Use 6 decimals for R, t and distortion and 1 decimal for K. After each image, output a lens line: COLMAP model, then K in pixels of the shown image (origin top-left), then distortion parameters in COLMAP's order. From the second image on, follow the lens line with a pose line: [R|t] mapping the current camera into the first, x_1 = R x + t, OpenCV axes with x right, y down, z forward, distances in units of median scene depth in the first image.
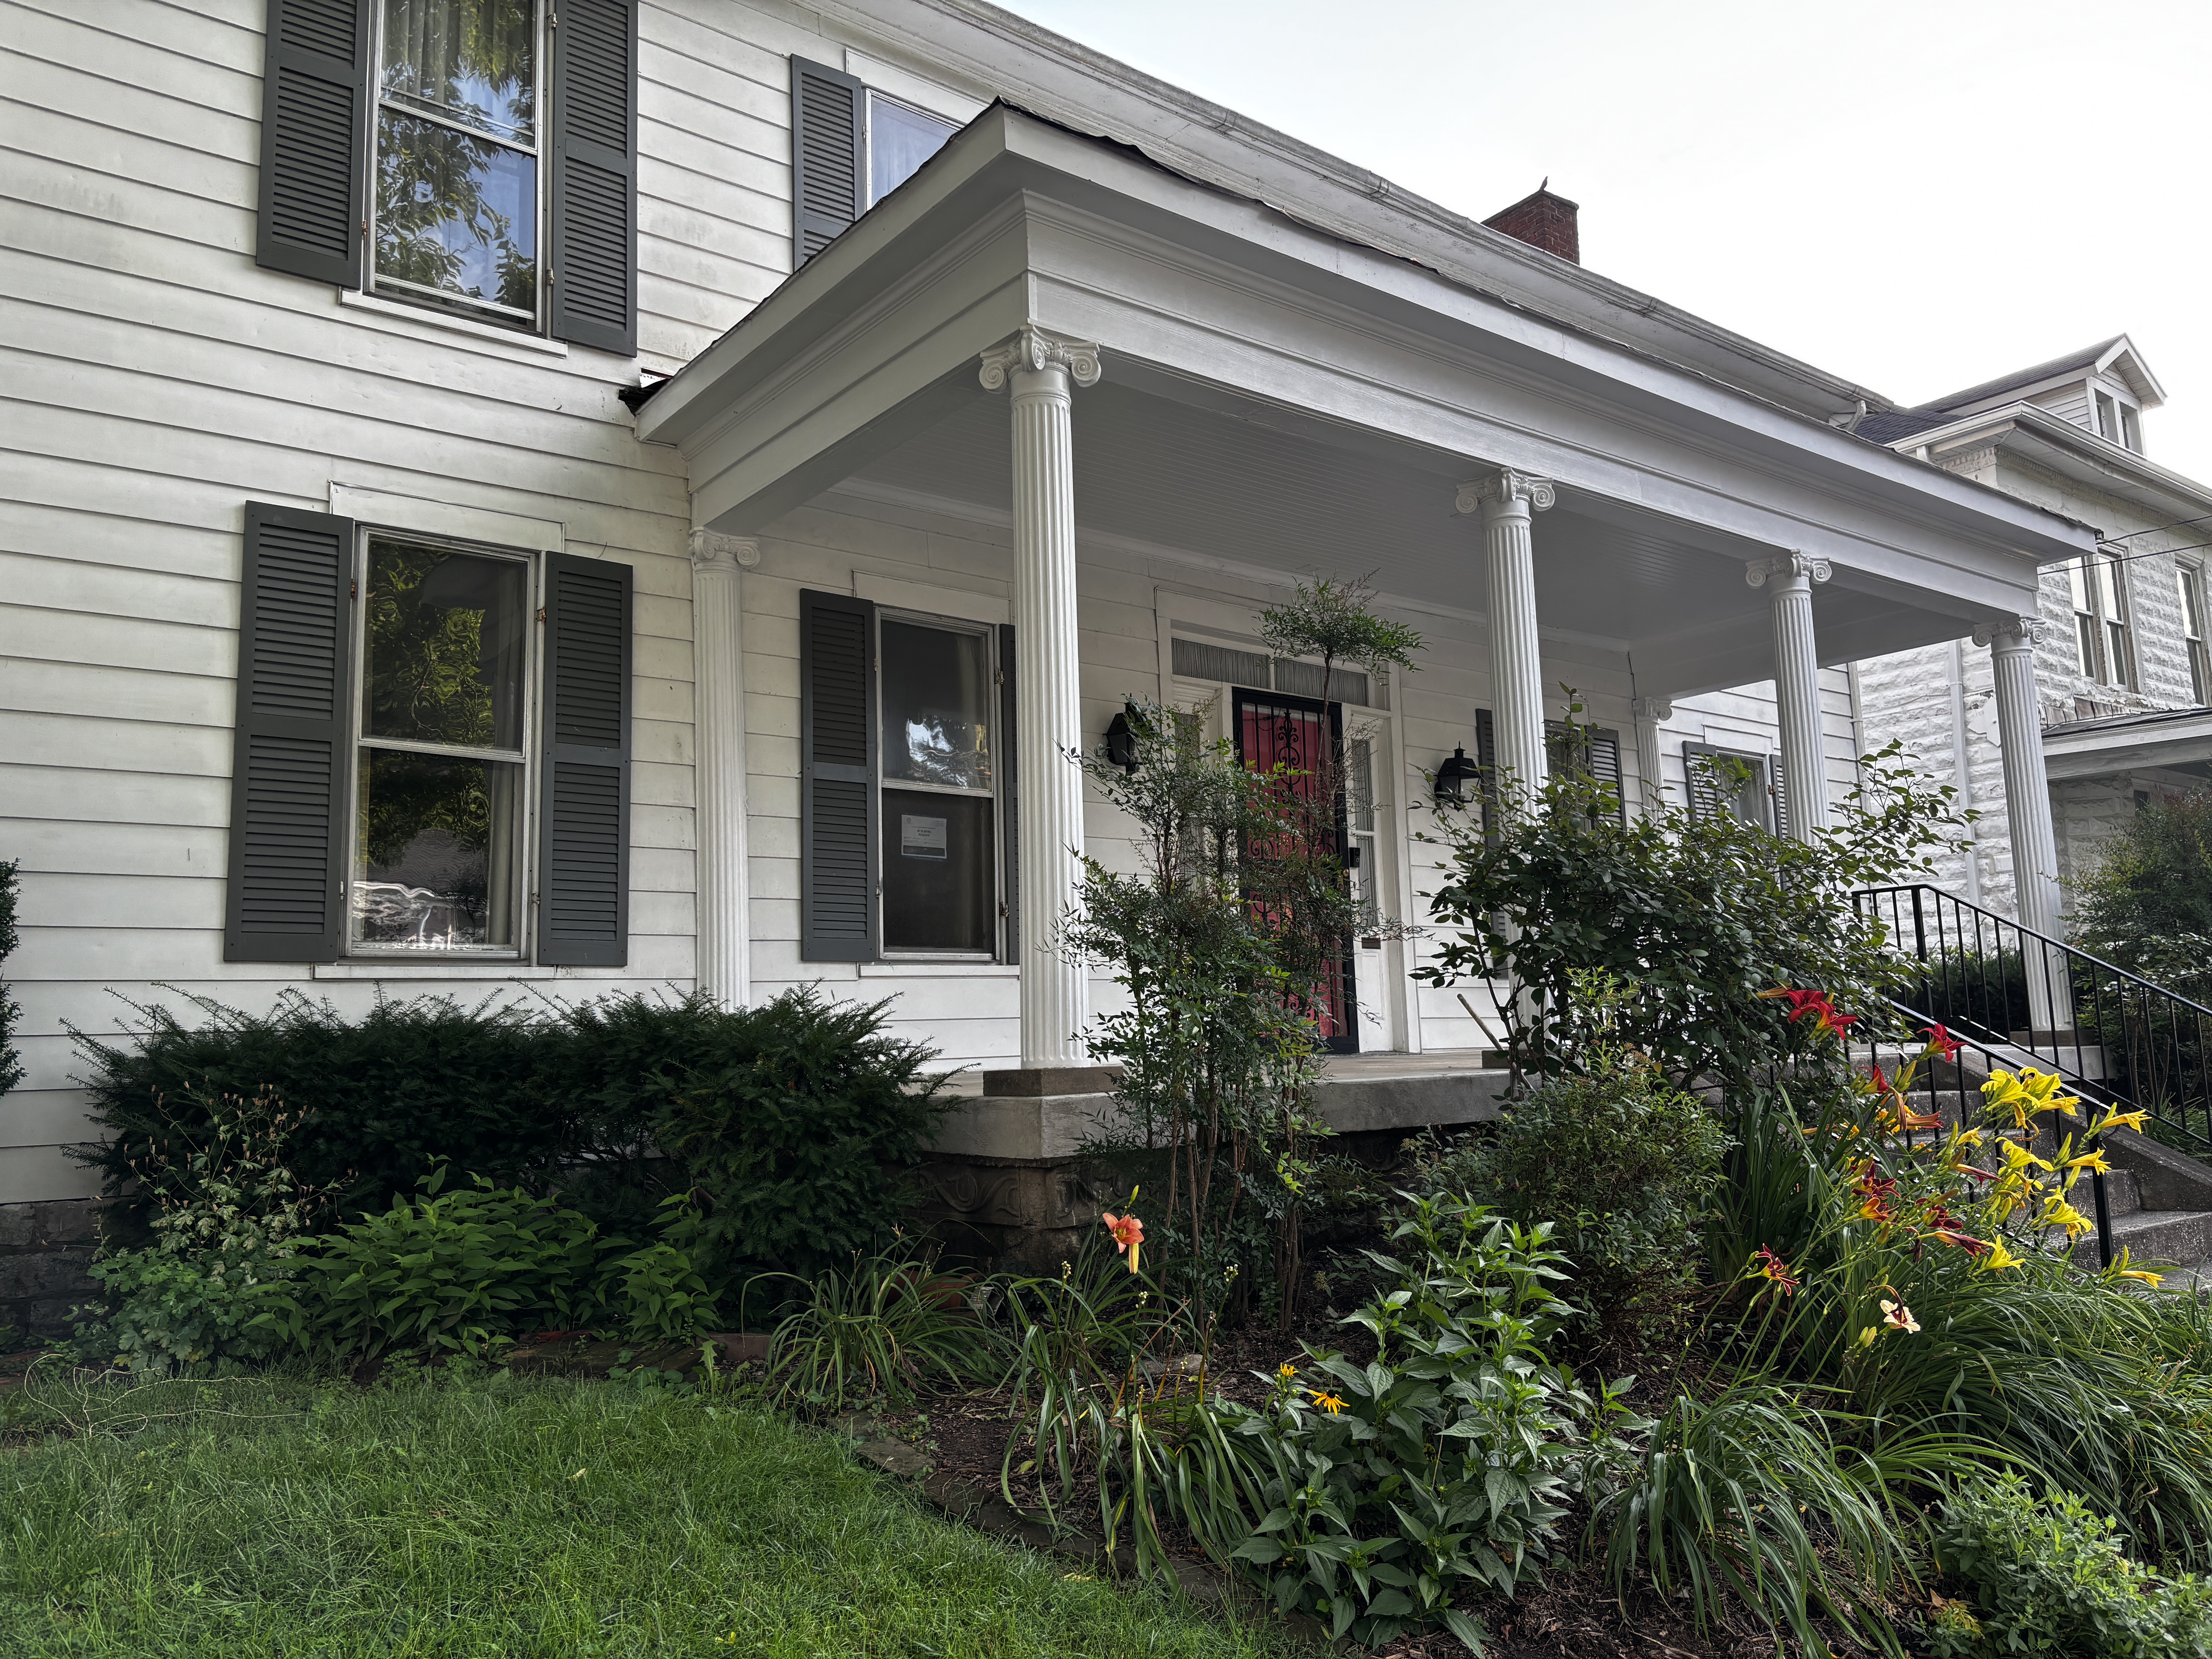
lens RADIAL K [[1672.3, 0, 1104.0], [0, 1672.3, 807.7], [0, 0, 1]] dist [0.045760, -0.005516]
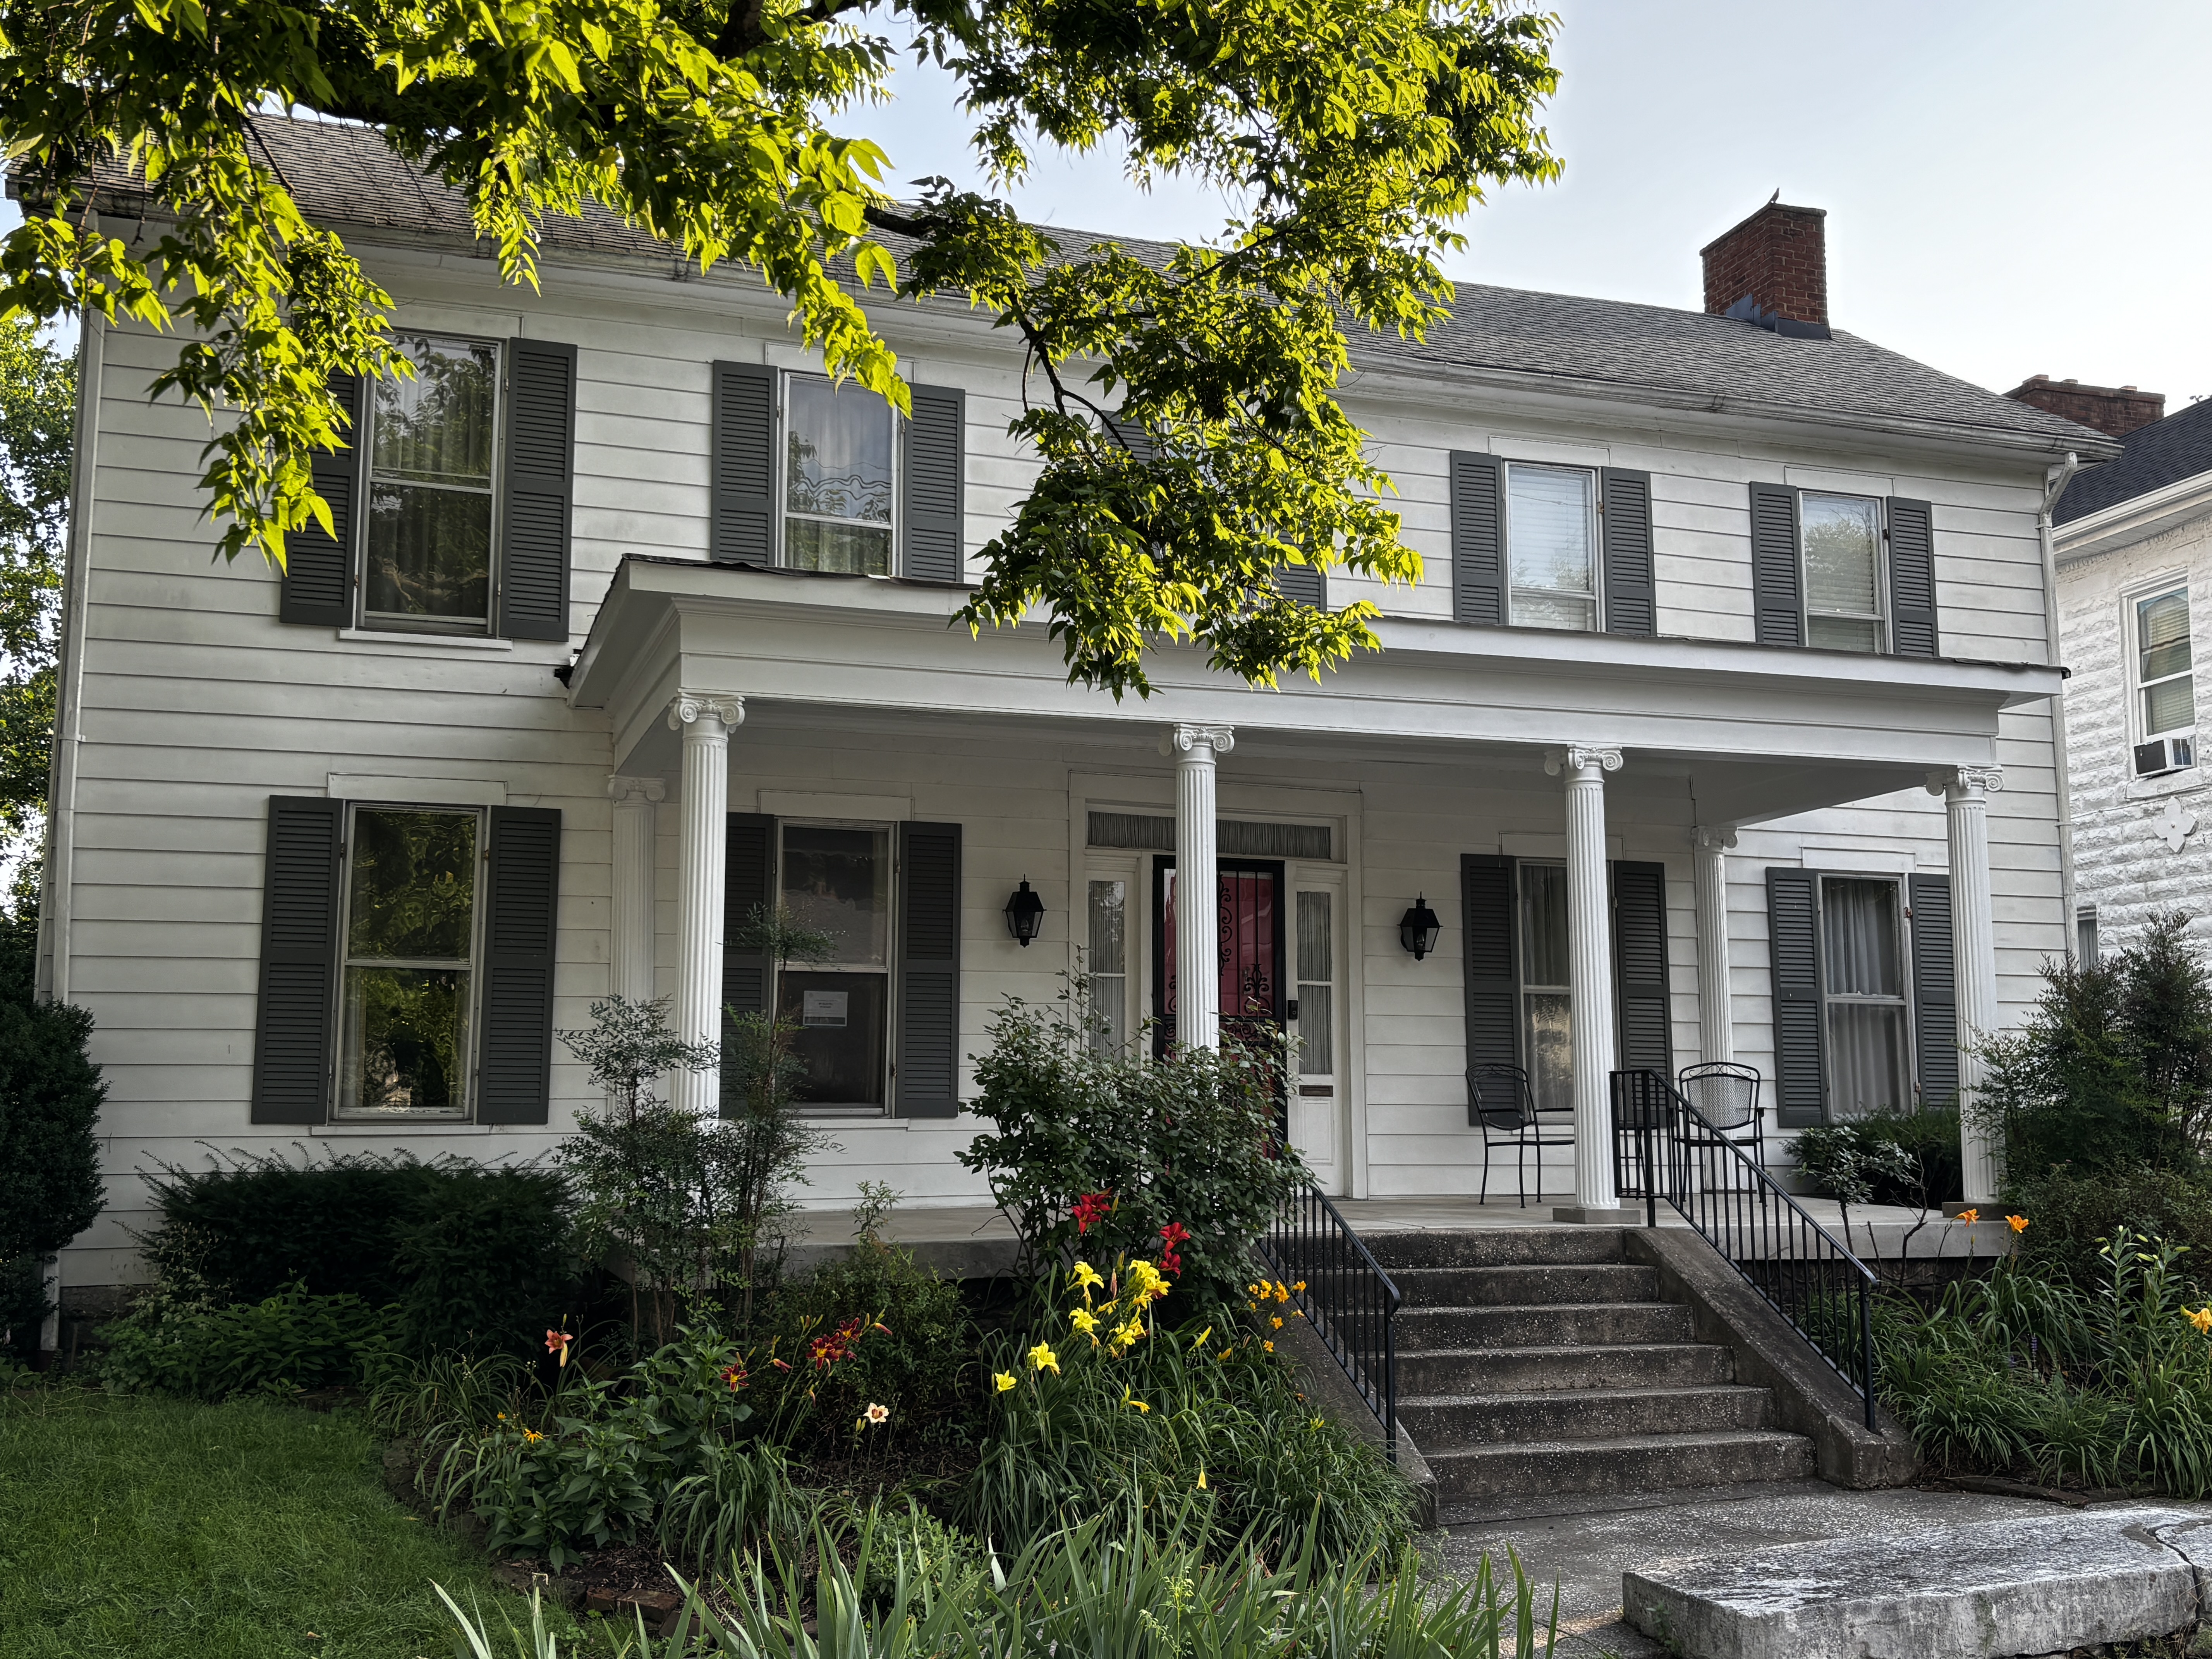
lens RADIAL K [[2216.5, 0, 1111.5], [0, 2216.5, 833.3], [0, 0, 1]] dist [0.061523, 0.000000]
pose [[0.948805, -0.015339, -0.315490, 0.688994], [0.021145, 0.999664, 0.014987, -0.149252], [0.315154, -0.020891, 0.948811, -0.506662]]
